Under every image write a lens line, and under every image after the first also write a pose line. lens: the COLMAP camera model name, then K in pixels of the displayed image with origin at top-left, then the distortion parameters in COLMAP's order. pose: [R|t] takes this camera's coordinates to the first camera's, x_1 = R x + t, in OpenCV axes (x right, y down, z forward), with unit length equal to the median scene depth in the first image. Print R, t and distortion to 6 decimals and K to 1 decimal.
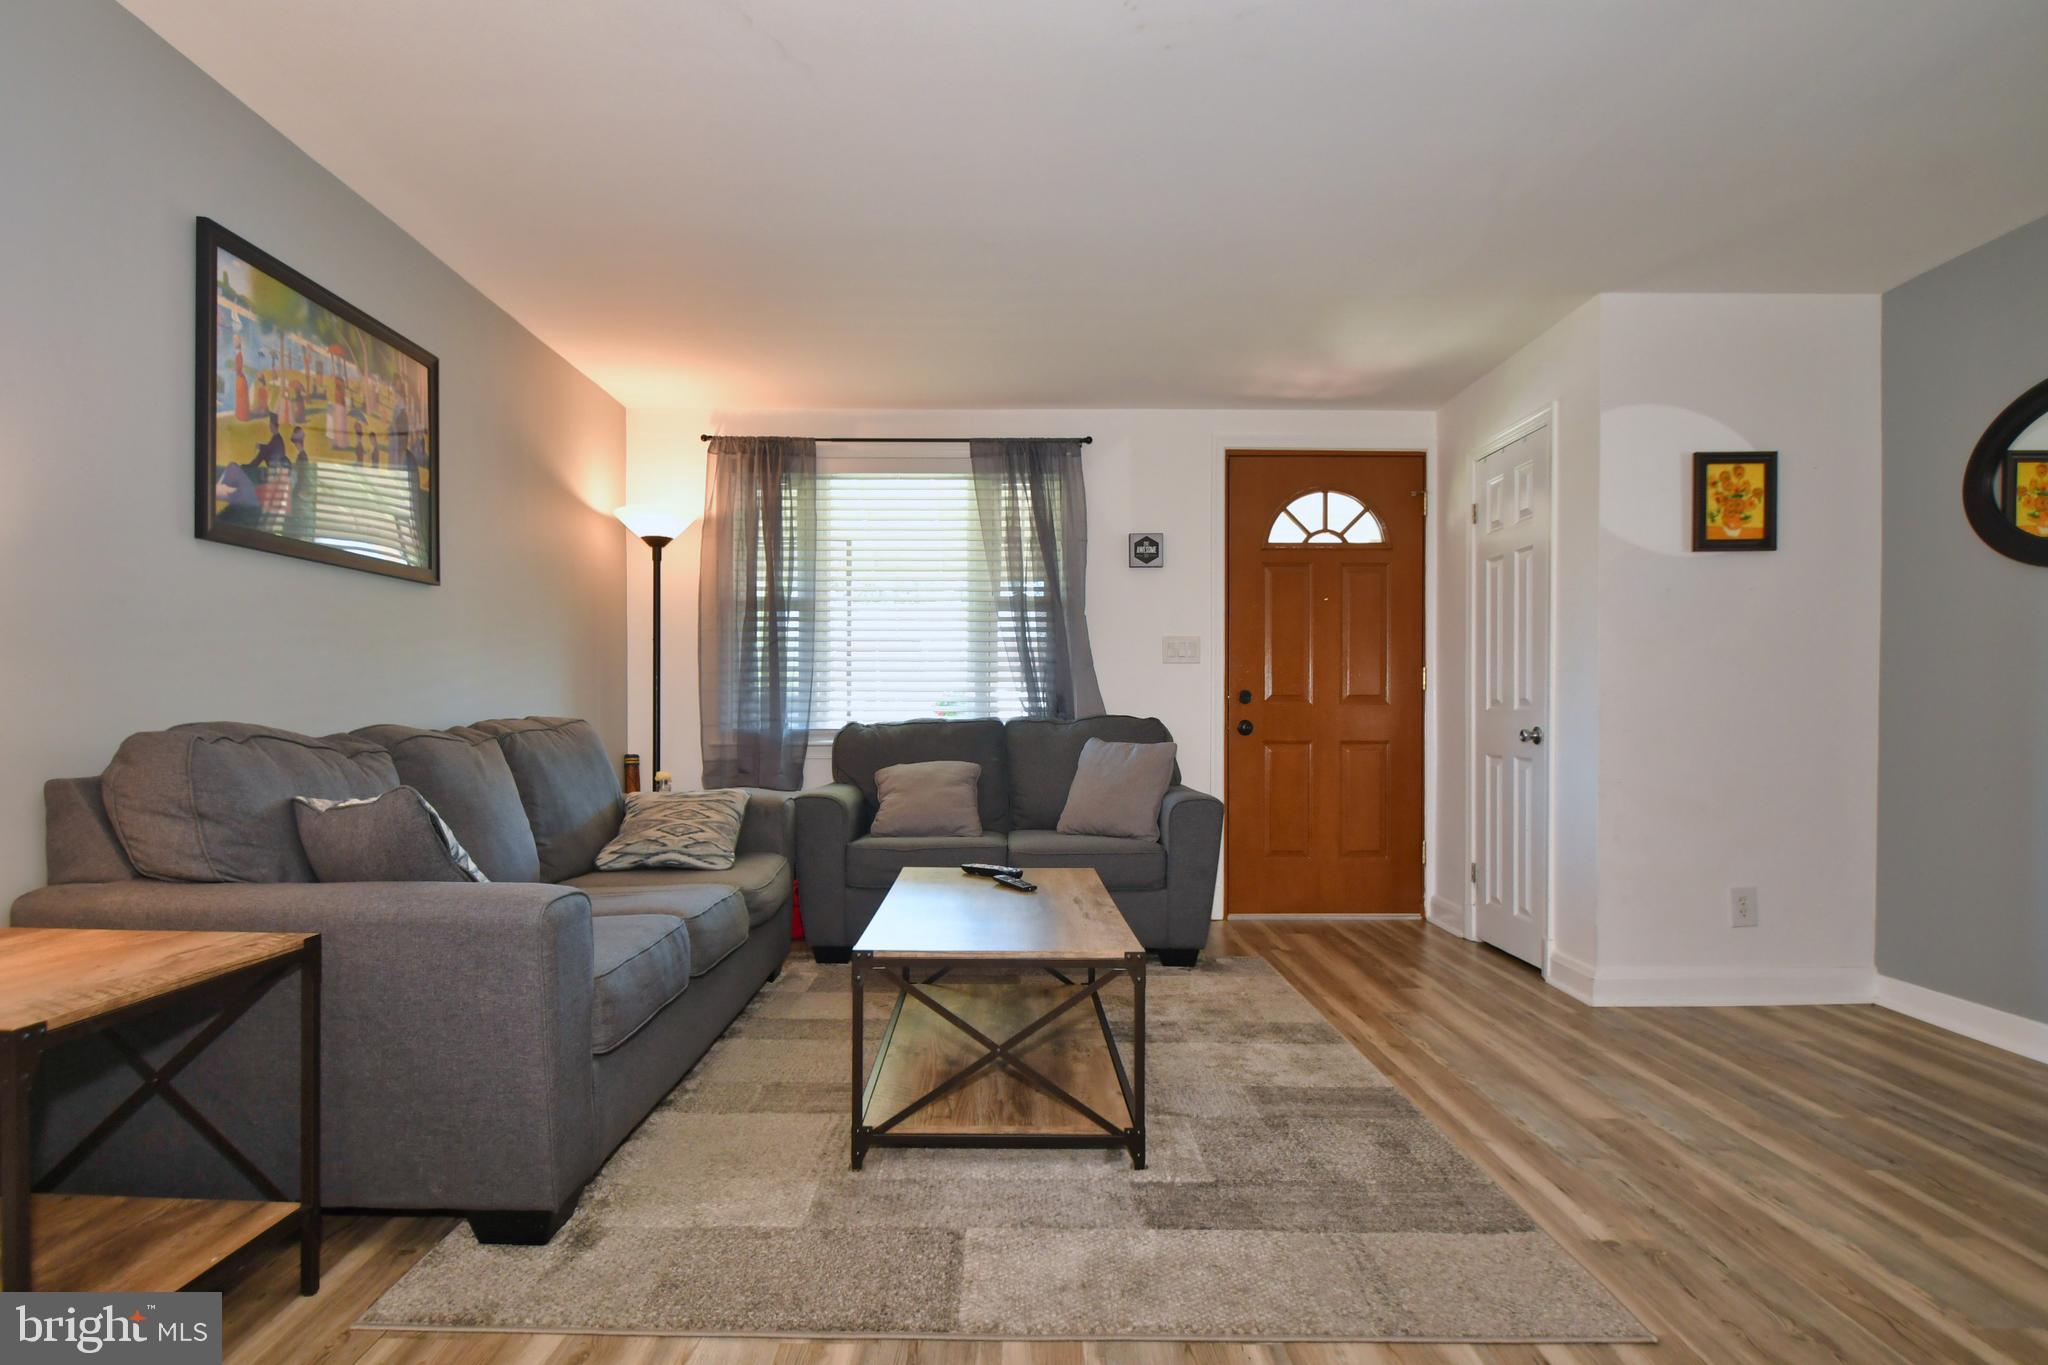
lens RADIAL K [[1147.0, 0, 1023.7], [0, 1147.0, 720.1], [0, 0, 1]] dist [-0.001016, -0.026244]
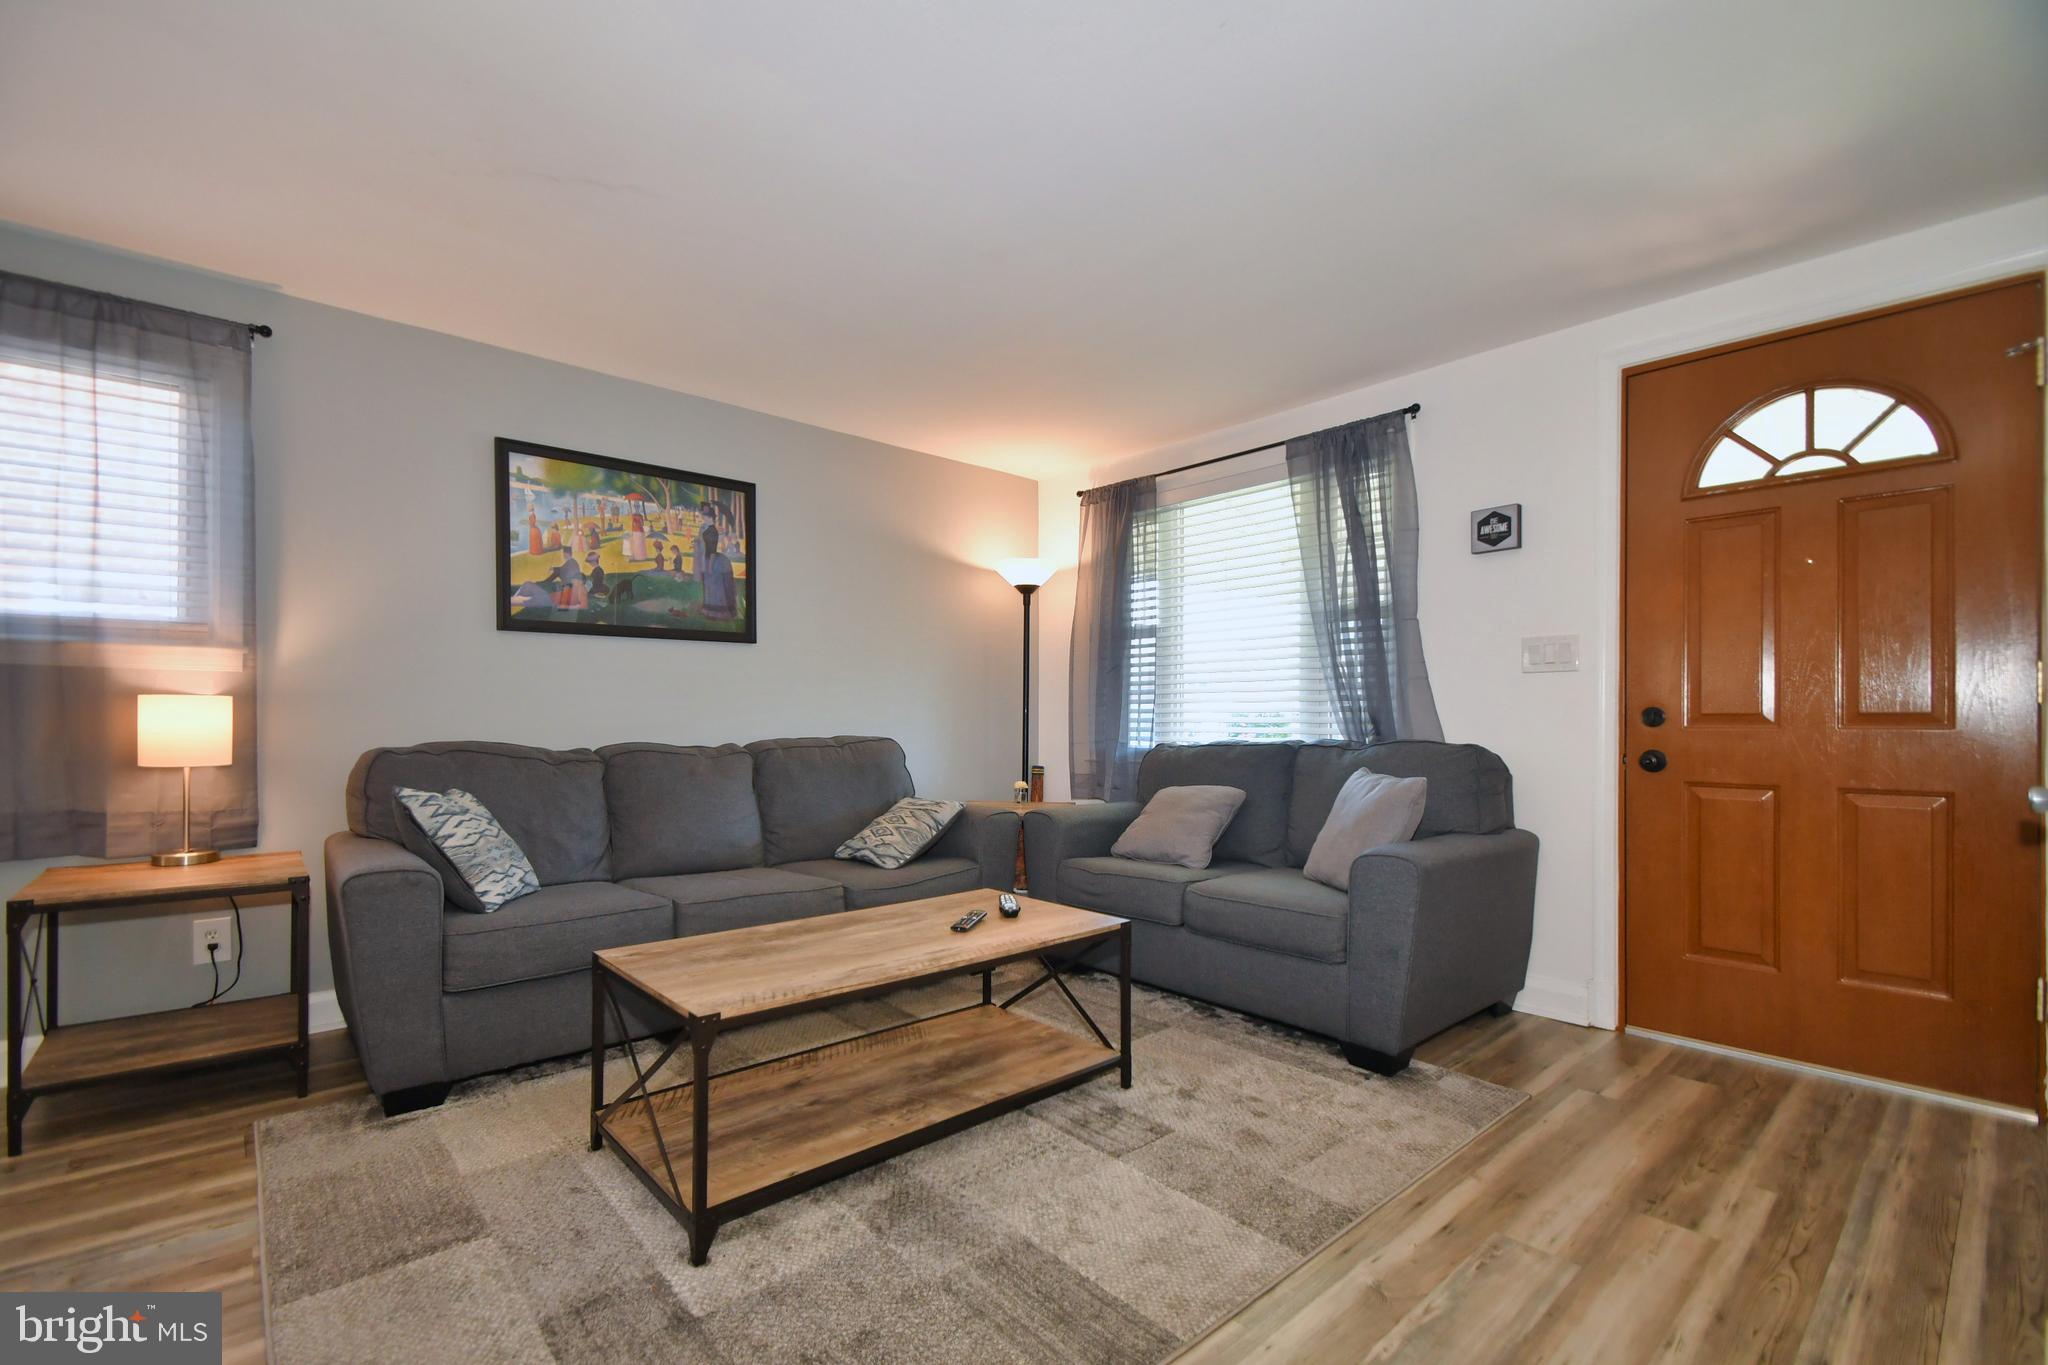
lens RADIAL K [[926.4, 0, 992.4], [0, 926.4, 714.0], [0, 0, 1]] dist [0.022505, -0.016445]
pose [[0.633209, -0.004765, -0.773966, 0.539016], [-0.006804, 0.999908, -0.011722, -0.017994], [0.773951, 0.012688, 0.633118, 0.475919]]
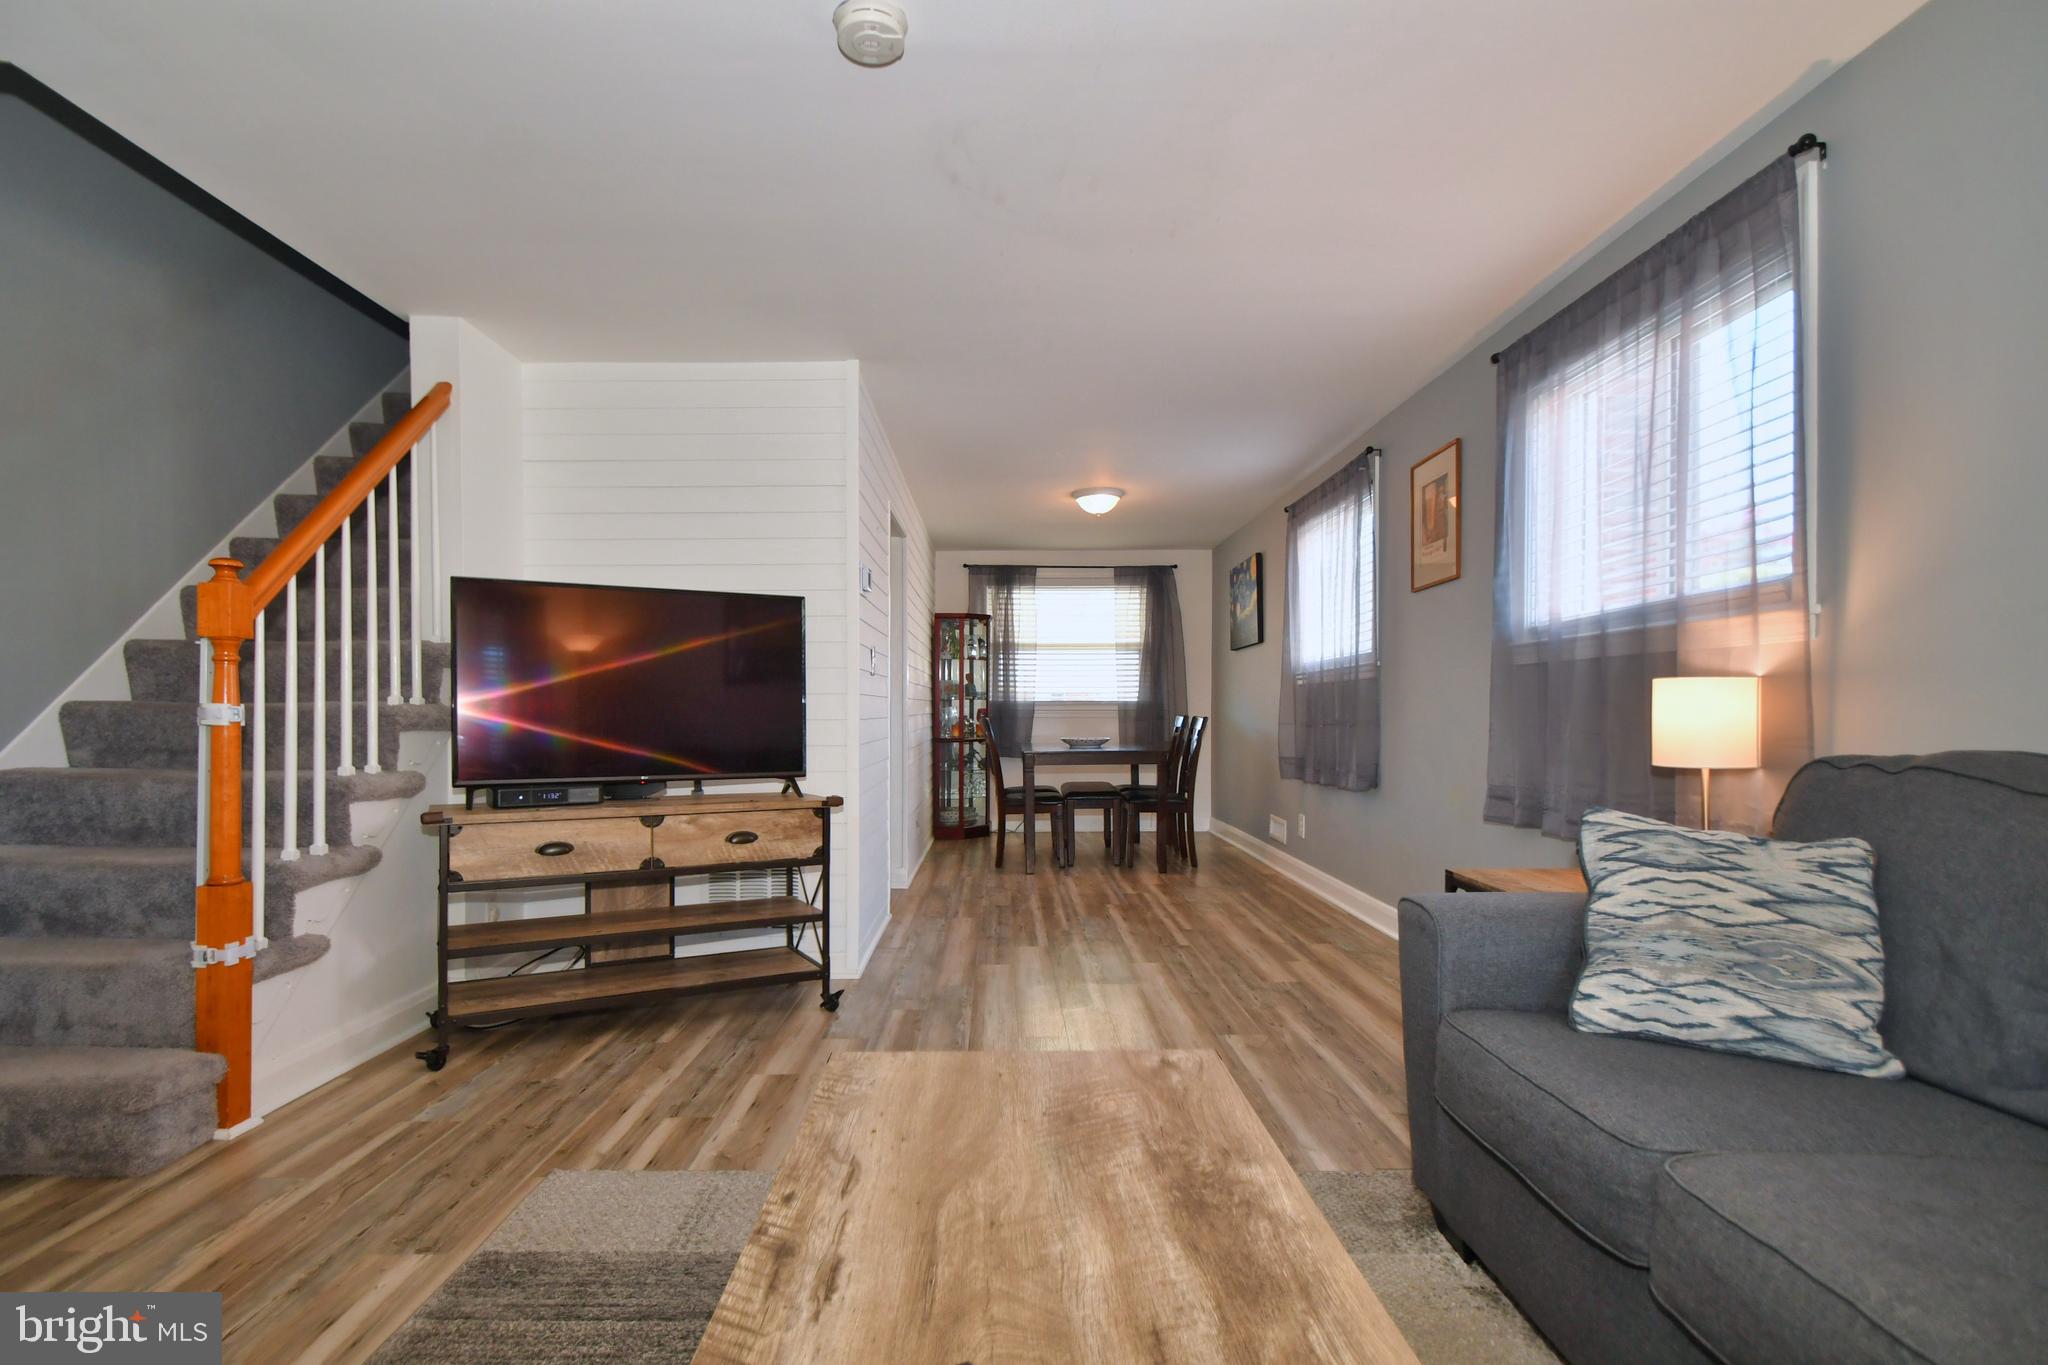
lens RADIAL K [[982.9, 0, 991.8], [0, 982.9, 720.9], [0, 0, 1]] dist [0.011739, -0.012242]
pose [[-0.999712, -0.001203, 0.023980, -0.011065], [-0.000849, 0.999890, 0.014798, -0.019259], [-0.023995, 0.014773, -0.999603, 1.098152]]
